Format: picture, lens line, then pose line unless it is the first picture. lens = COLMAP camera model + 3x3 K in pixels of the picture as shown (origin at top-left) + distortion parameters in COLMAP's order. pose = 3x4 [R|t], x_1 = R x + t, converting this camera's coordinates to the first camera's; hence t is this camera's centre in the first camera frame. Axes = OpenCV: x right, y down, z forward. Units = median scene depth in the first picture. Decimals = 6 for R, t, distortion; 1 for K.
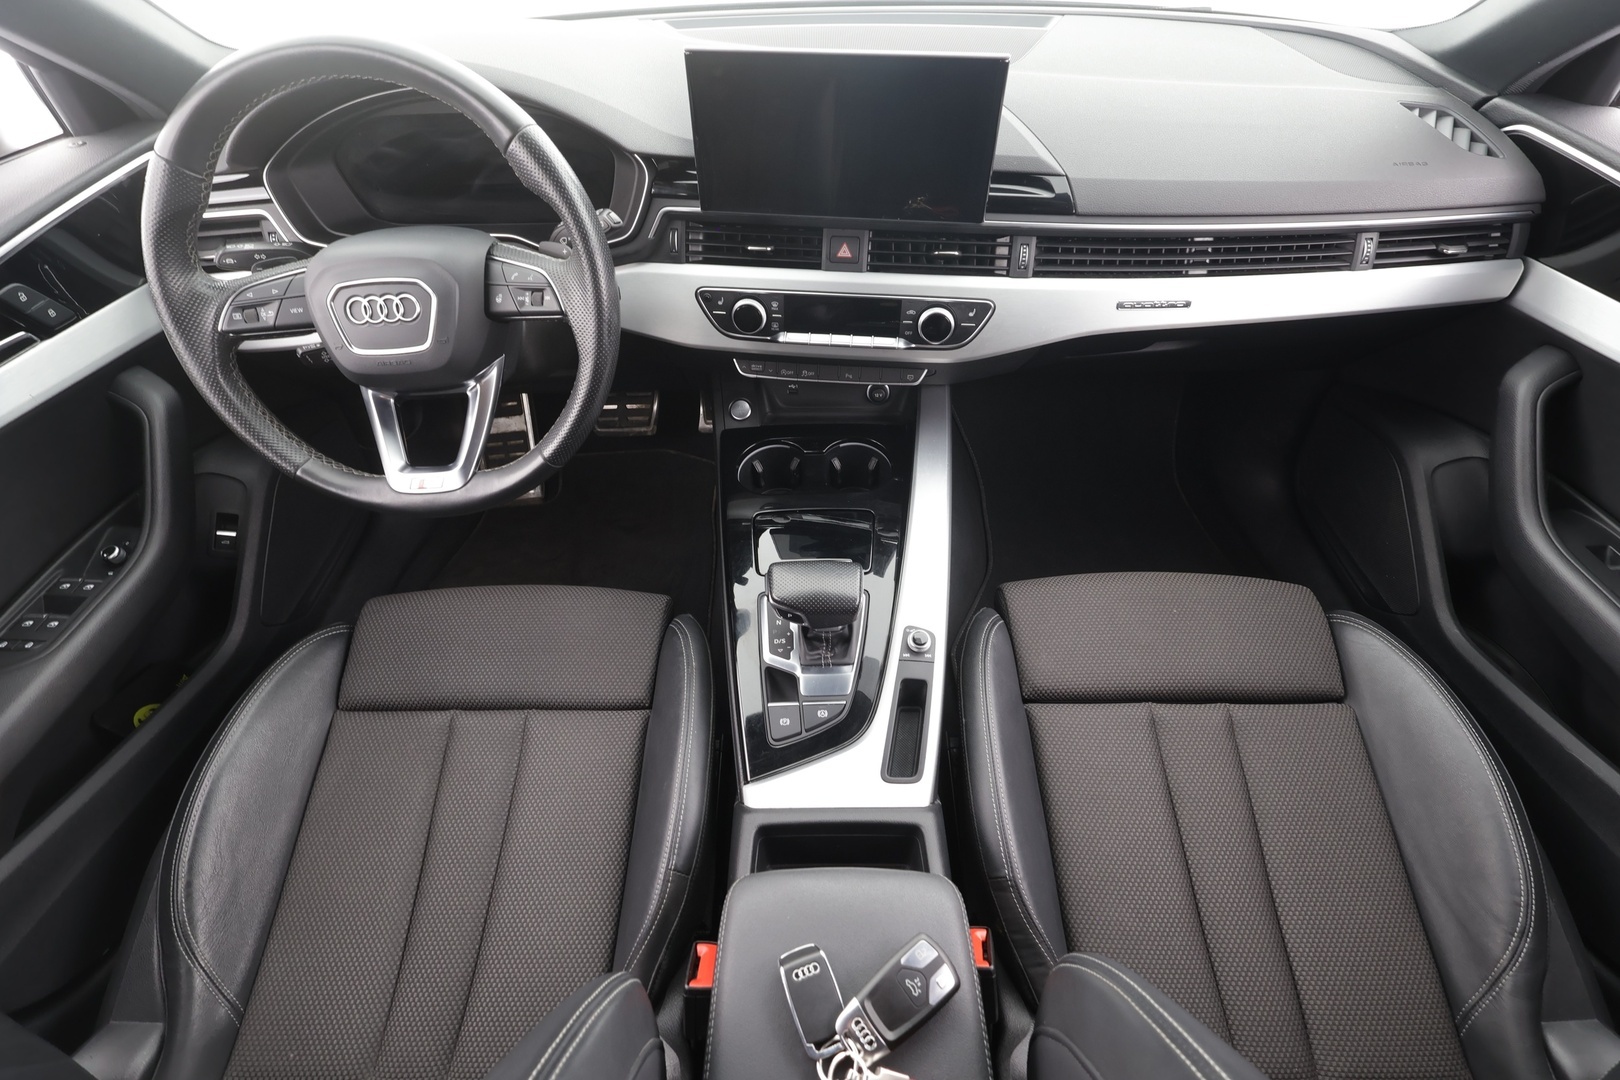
lens RADIAL K [[753.7, 0, 810.0], [0, 753.7, 540.0], [0, 0, 1]] dist [-0.000462, 0.000729]
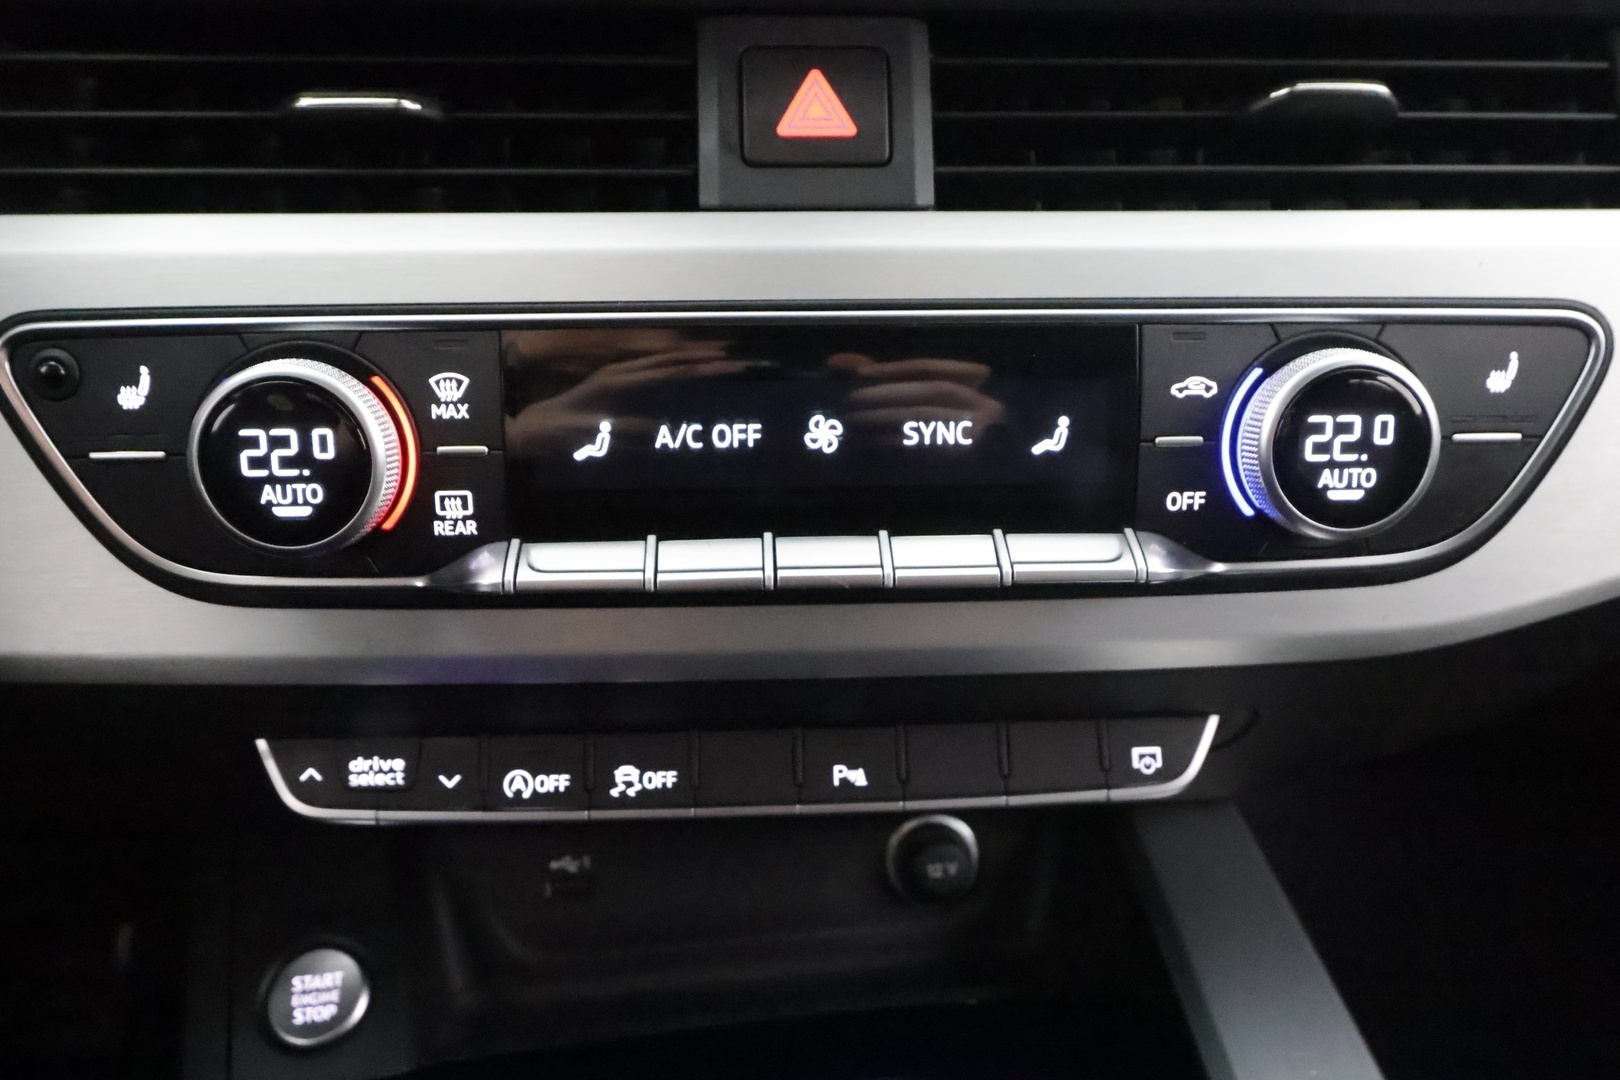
lens RADIAL K [[1276.1, 0, 800.5], [0, 1276.1, 540.1], [0, 0, 1]] dist [0.005556, -0.003648]
pose [[0.985126, -0.041288, 0.166801, -0.017019], [0.112227, 0.889673, -0.442592, -0.140271], [-0.130125, 0.454729, 0.881073, 0.757879]]
